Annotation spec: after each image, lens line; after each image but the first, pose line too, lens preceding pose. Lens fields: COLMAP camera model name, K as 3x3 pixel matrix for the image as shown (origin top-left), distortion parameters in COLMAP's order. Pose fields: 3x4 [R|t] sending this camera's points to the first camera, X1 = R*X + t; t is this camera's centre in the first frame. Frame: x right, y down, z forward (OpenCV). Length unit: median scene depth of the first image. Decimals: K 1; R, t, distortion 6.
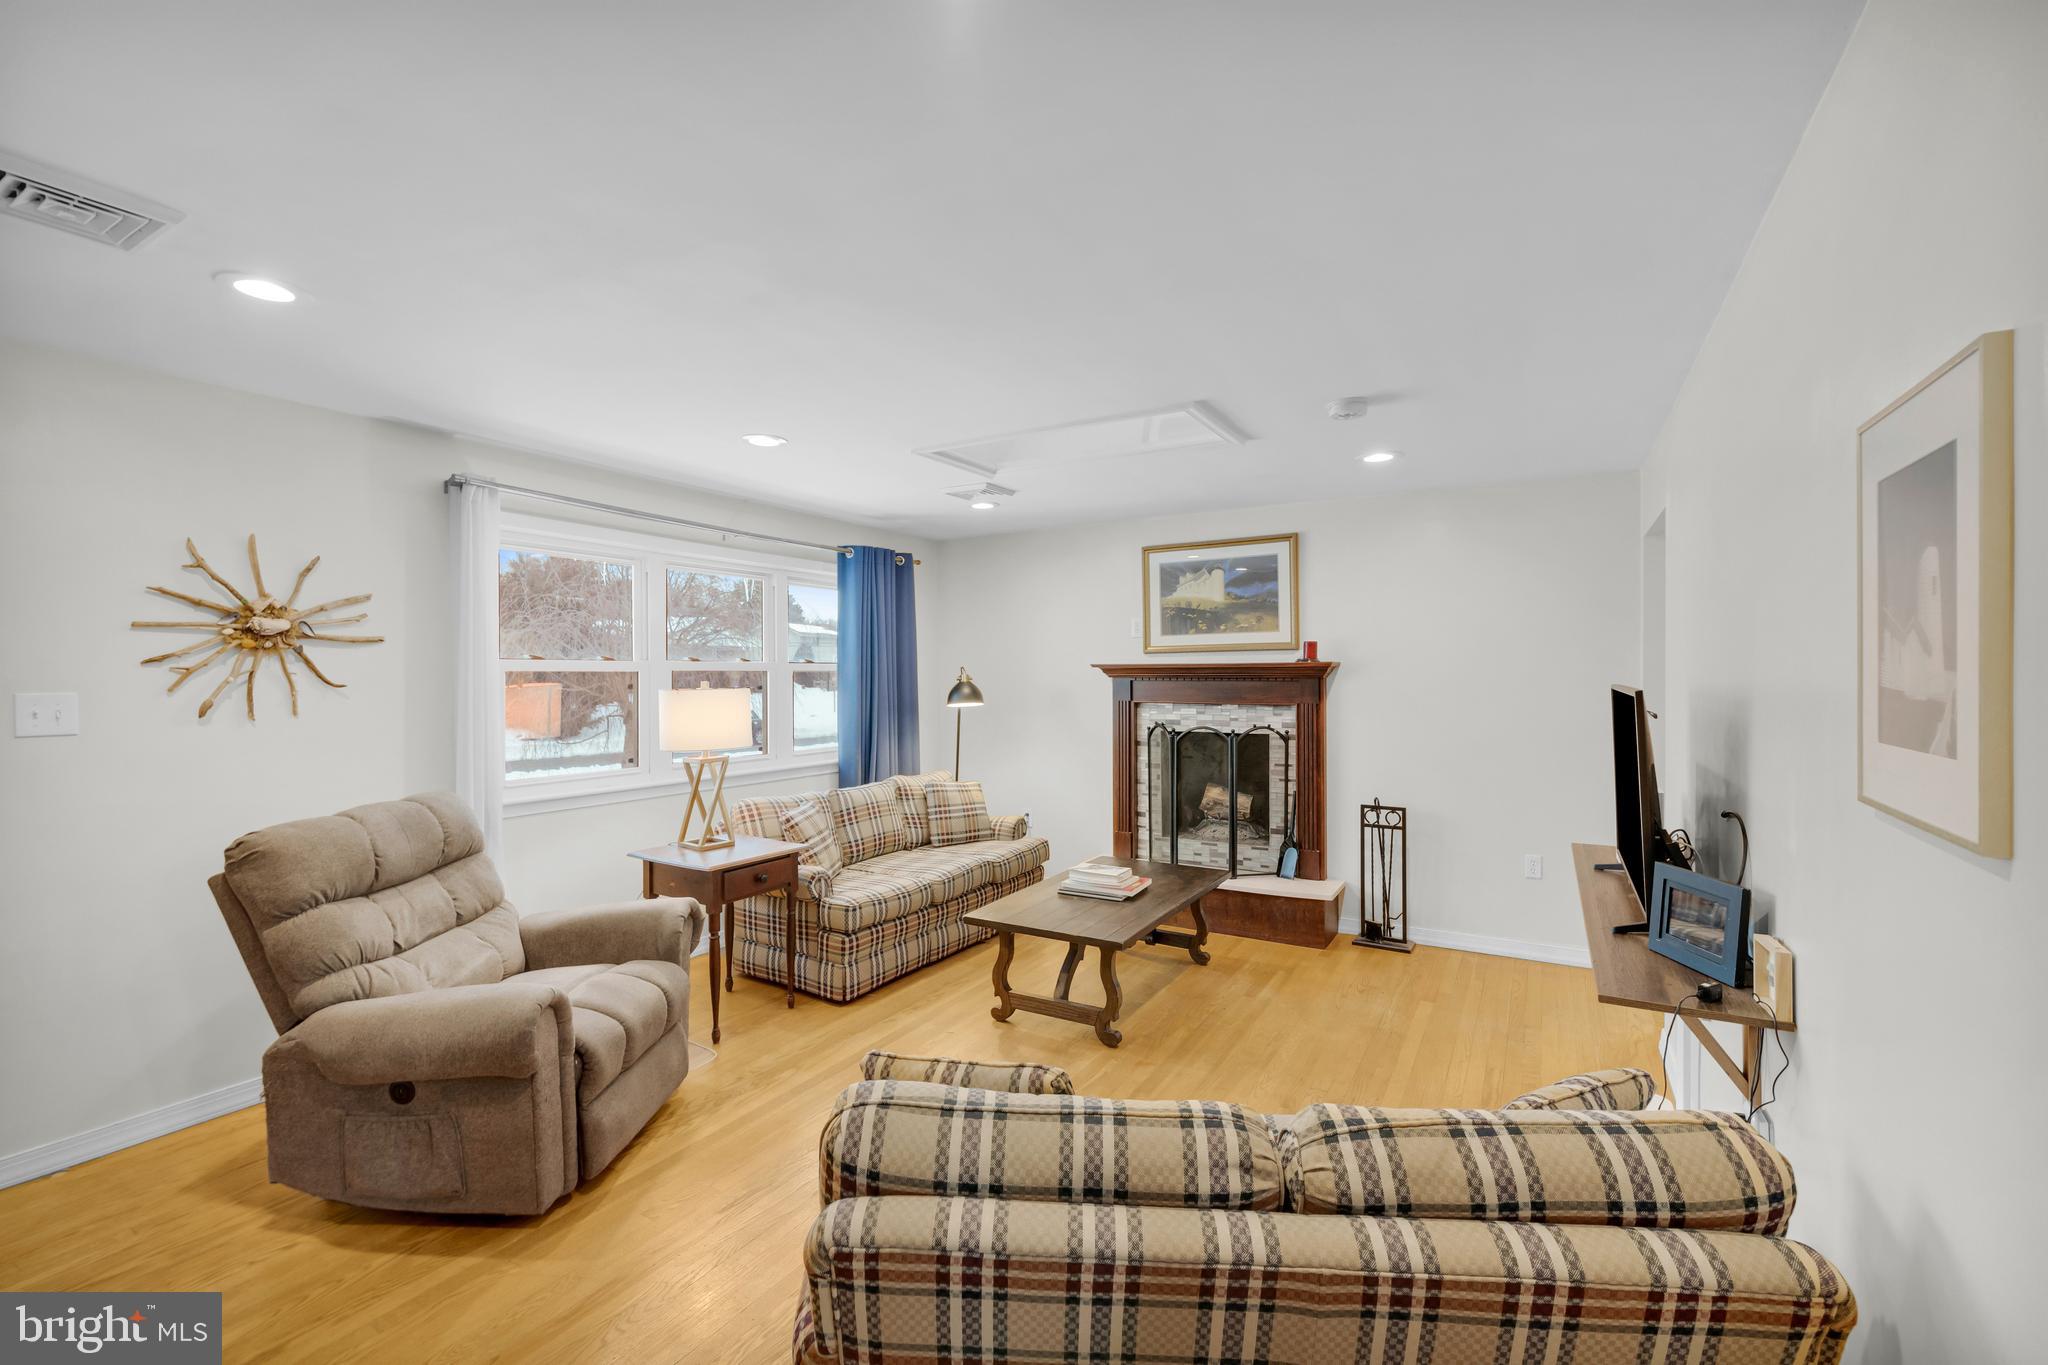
lens RADIAL K [[888.2, 0, 1002.2], [0, 888.2, 668.0], [0, 0, 1]] dist [-0.001411, -0.000164]
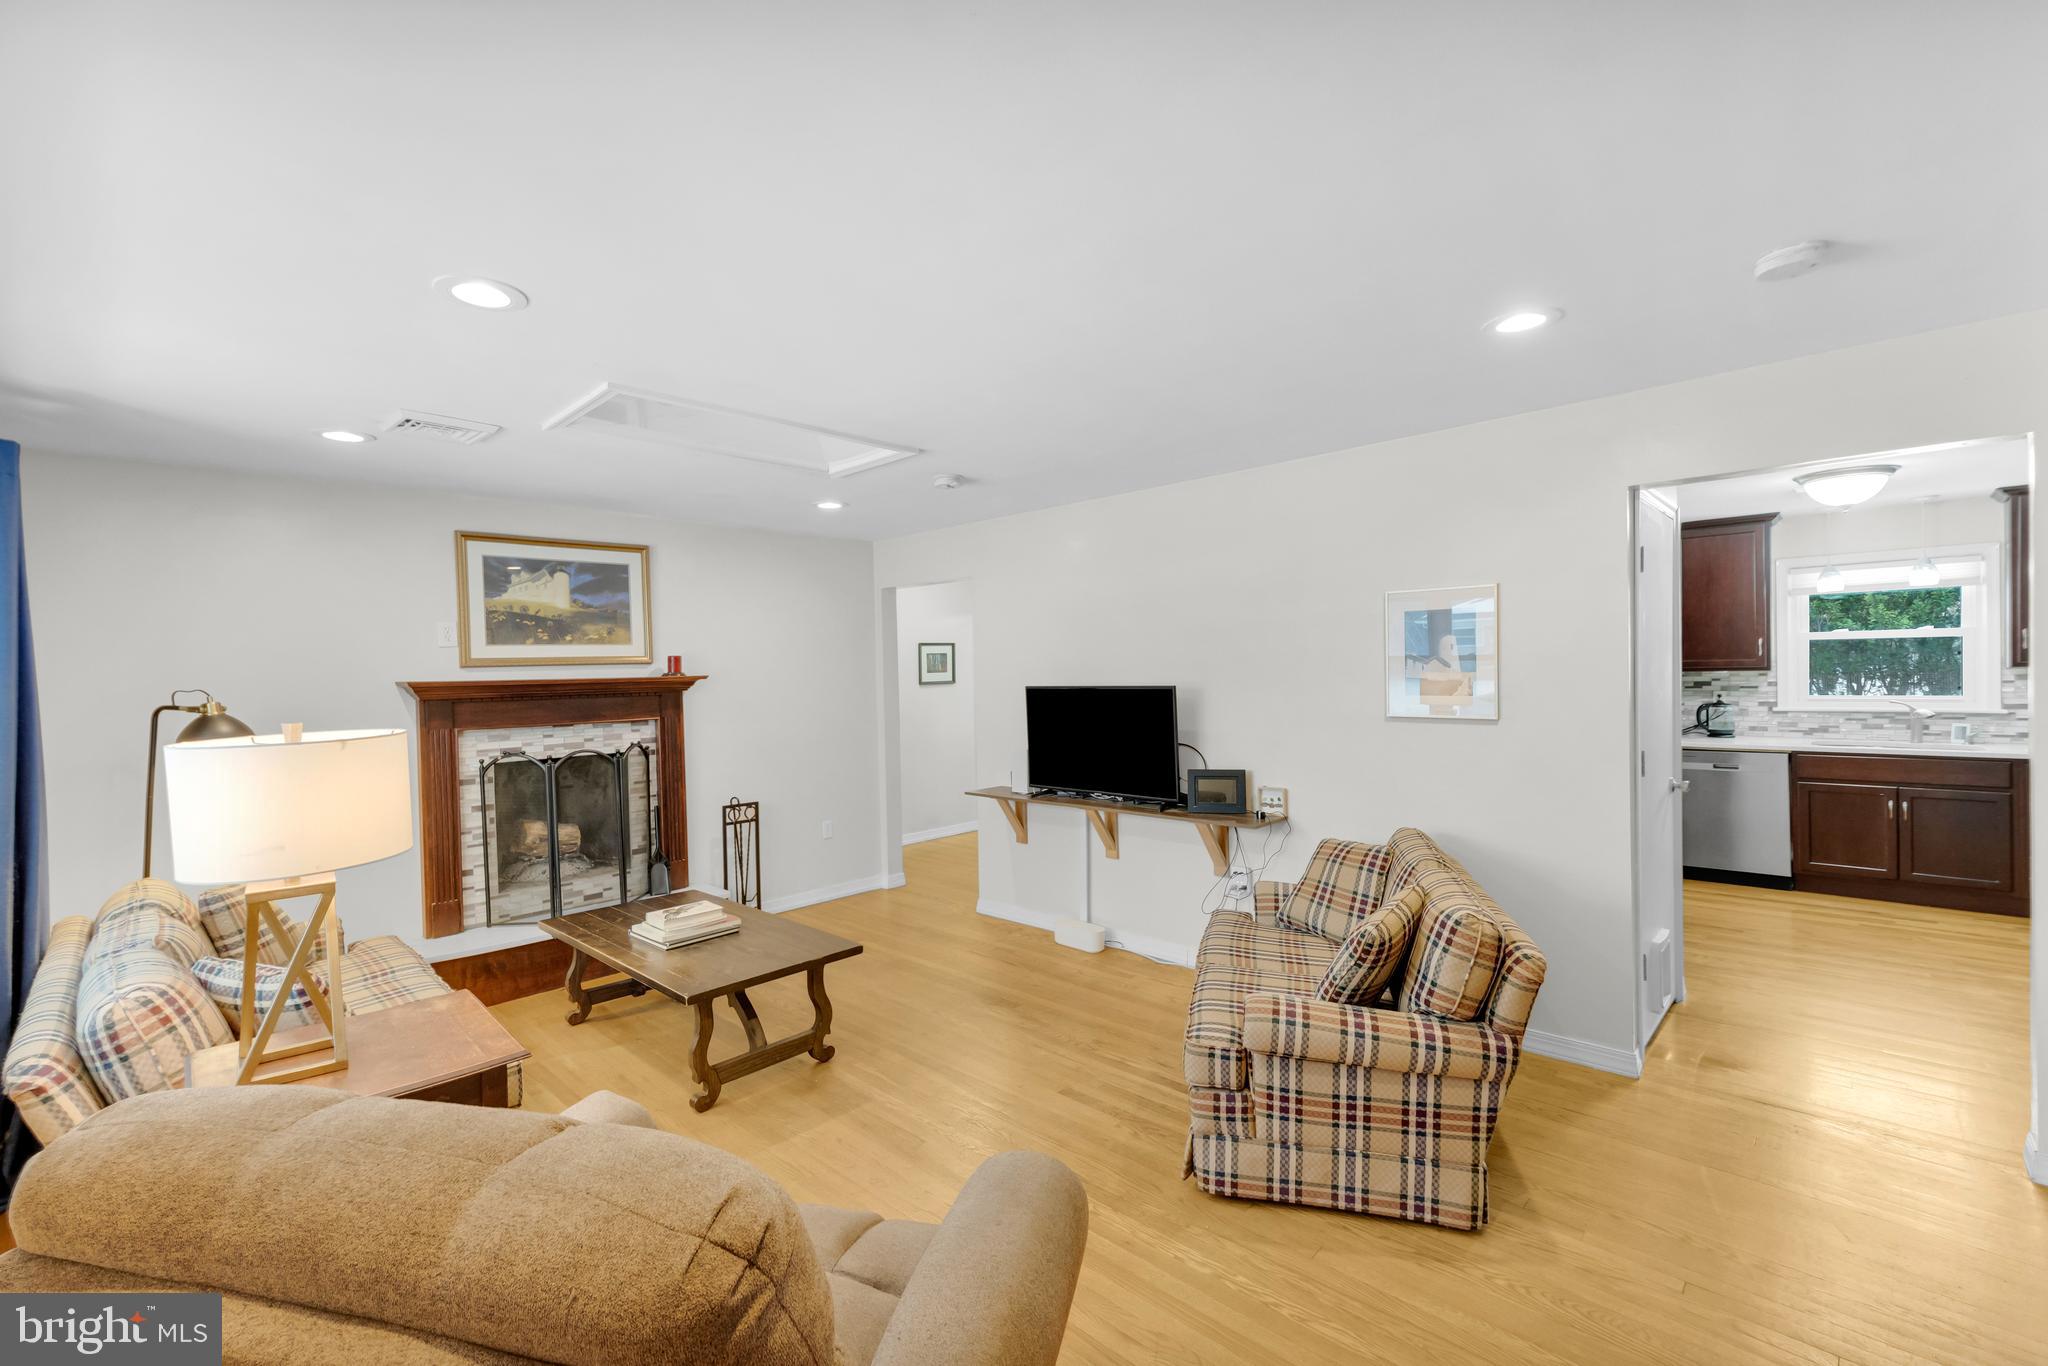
lens RADIAL K [[880.3, 0, 995.0], [0, 880.3, 682.9], [0, 0, 1]] dist [-0.000262, -0.000047]
pose [[0.225365, -0.013184, 0.974185, -0.540569], [0.018603, 0.999784, 0.009227, -0.001086], [-0.974097, 0.016043, 0.225562, 0.406224]]
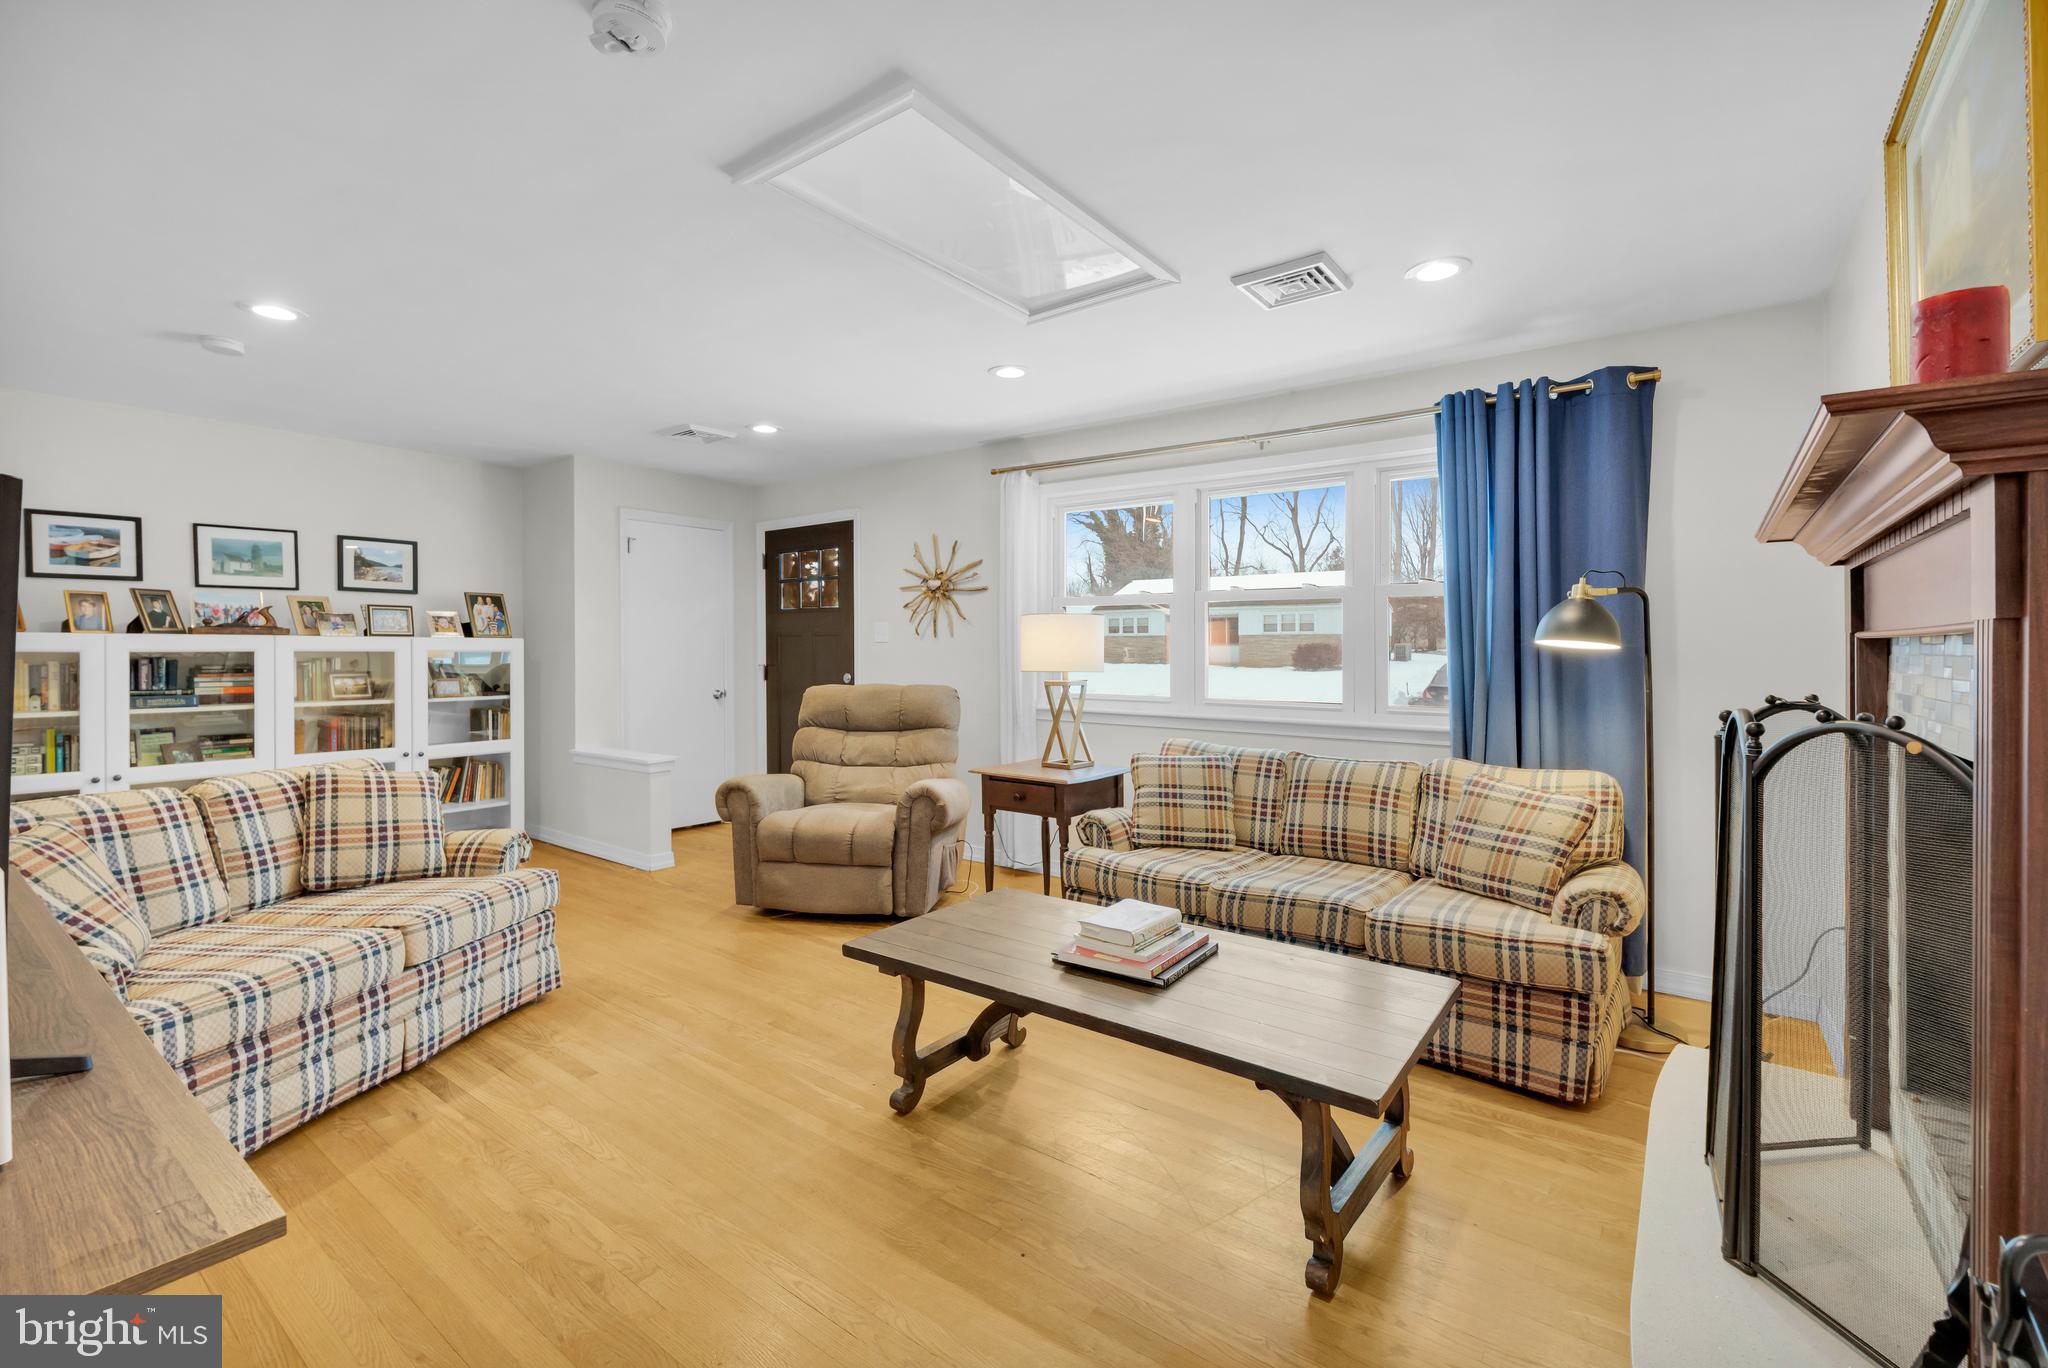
lens RADIAL K [[888.2, 0, 1002.2], [0, 888.2, 669.5], [0, 0, 1]] dist [-0.001411, -0.000164]
pose [[-0.102388, 0.035031, -0.994128, 0.558269], [0.005994, 0.999383, 0.034599, 0.037110], [0.994727, -0.002416, -0.102534, 0.801959]]
